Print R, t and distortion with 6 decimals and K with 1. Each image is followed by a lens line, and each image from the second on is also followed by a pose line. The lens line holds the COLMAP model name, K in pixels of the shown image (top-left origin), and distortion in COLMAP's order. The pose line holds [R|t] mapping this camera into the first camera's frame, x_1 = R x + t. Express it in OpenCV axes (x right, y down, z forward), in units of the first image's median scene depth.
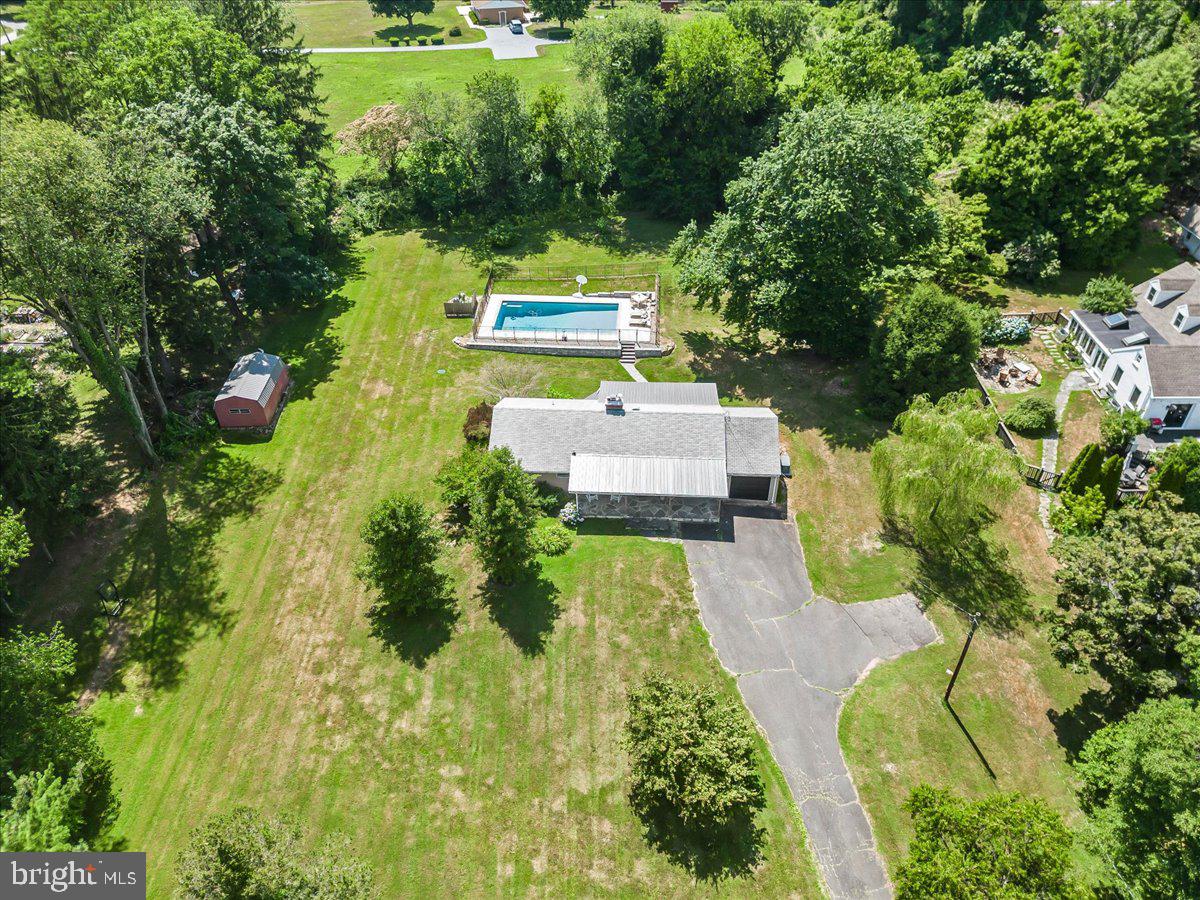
lens RADIAL K [[833.7, 0, 591.4], [0, 833.7, 445.3], [0, 0, 1]] dist [0.066527, -0.054859]
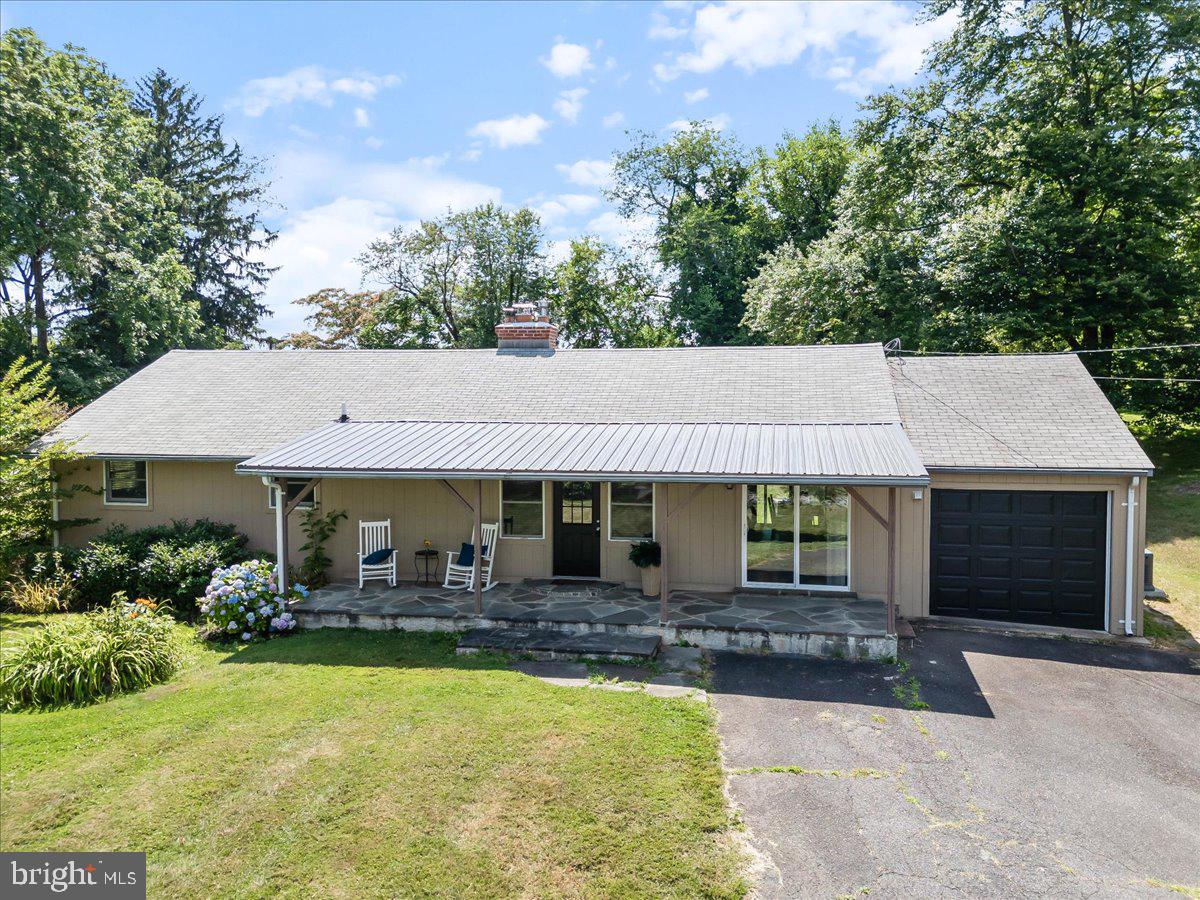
lens RADIAL K [[886.9, 0, 620.8], [0, 886.9, 447.6], [0, 0, 1]] dist [0.074105, -0.079526]
pose [[0.992816, 0.017994, -0.118287, 0.091408], [-0.081162, 0.827675, -0.555308, 0.150149], [0.087911, 0.560919, 0.823190, 0.650208]]
